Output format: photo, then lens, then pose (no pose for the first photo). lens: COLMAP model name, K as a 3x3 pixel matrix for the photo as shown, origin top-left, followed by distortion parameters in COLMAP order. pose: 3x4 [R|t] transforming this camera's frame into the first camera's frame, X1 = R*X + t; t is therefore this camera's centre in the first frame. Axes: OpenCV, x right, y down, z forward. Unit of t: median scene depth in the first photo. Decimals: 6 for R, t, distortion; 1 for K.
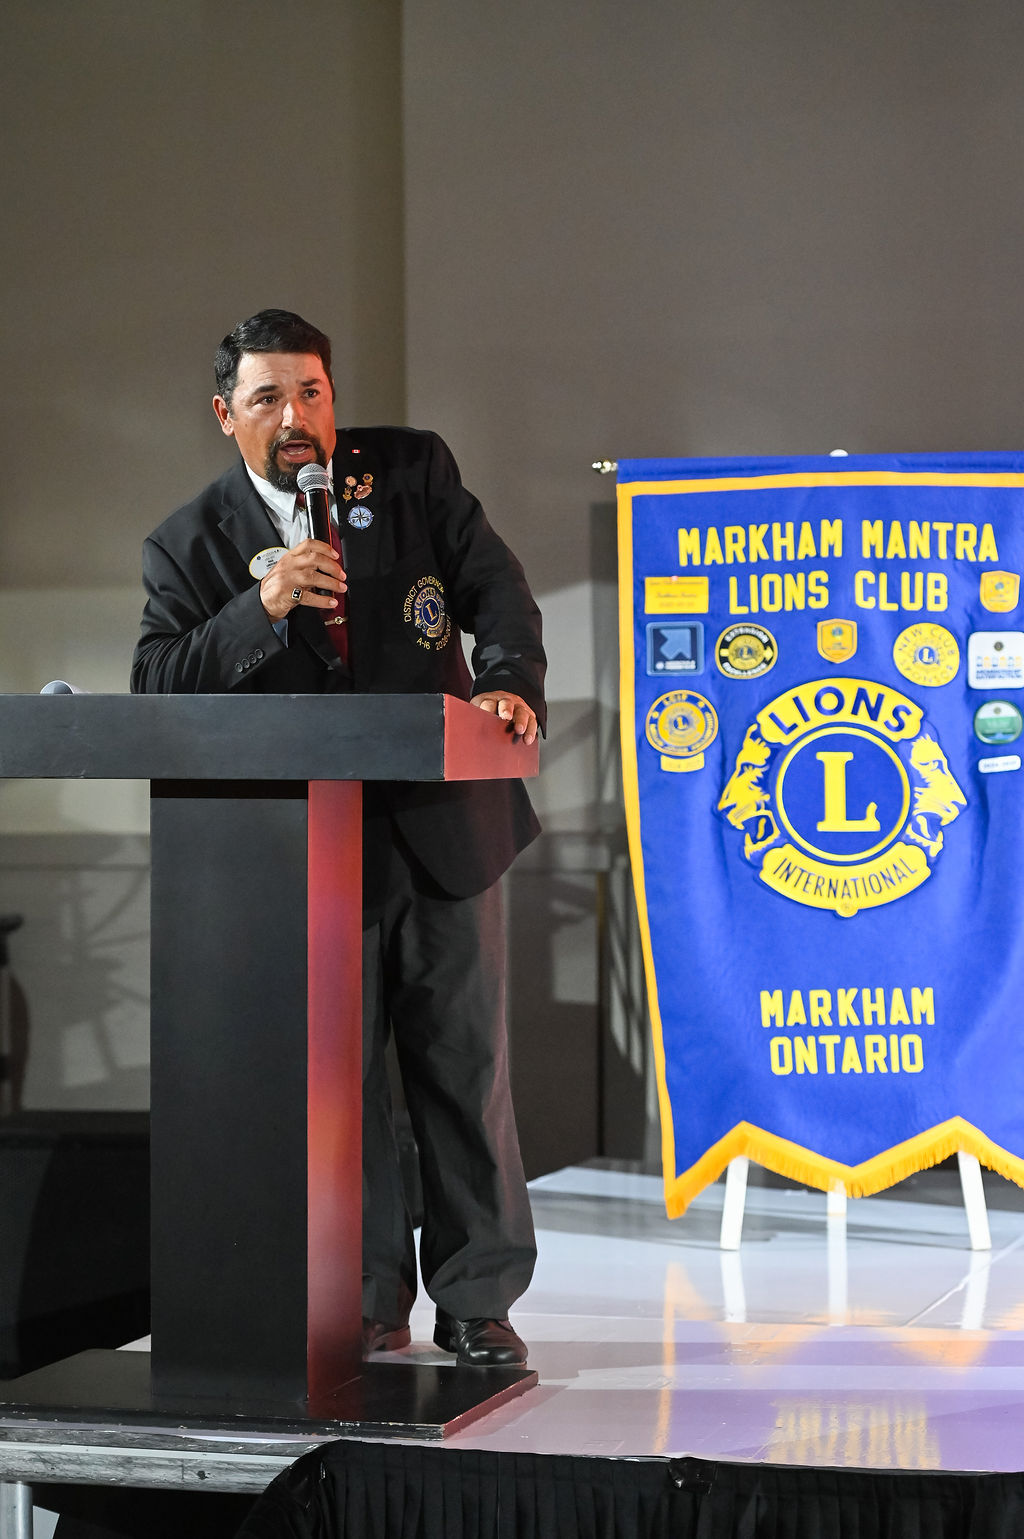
lens RADIAL K [[4044.9, 0, 512.0], [0, 4044.9, 769.5], [0, 0, 1]] dist [-0.047374, -0.226388]
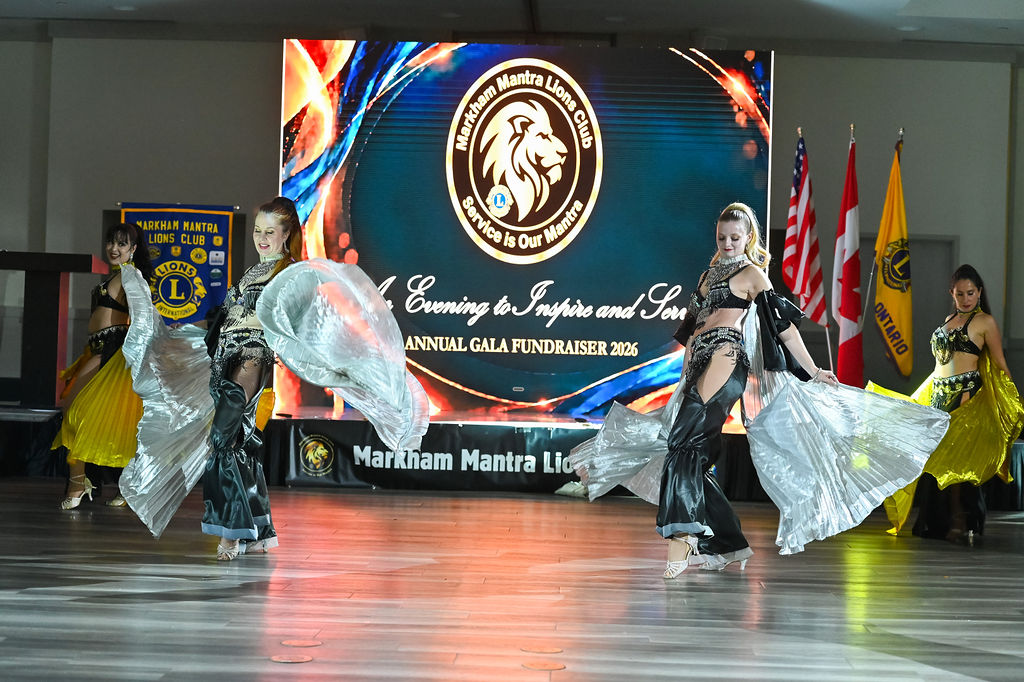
lens RADIAL K [[2099.1, 0, 512.0], [0, 2099.1, 341.0], [0, 0, 1]] dist [-0.083559, -0.005822]
pose [[0.970262, 0.039480, 0.238817, -0.086507], [-0.039186, 0.999214, -0.005979, 0.055403], [-0.238865, -0.003557, 0.971046, -1.068117]]
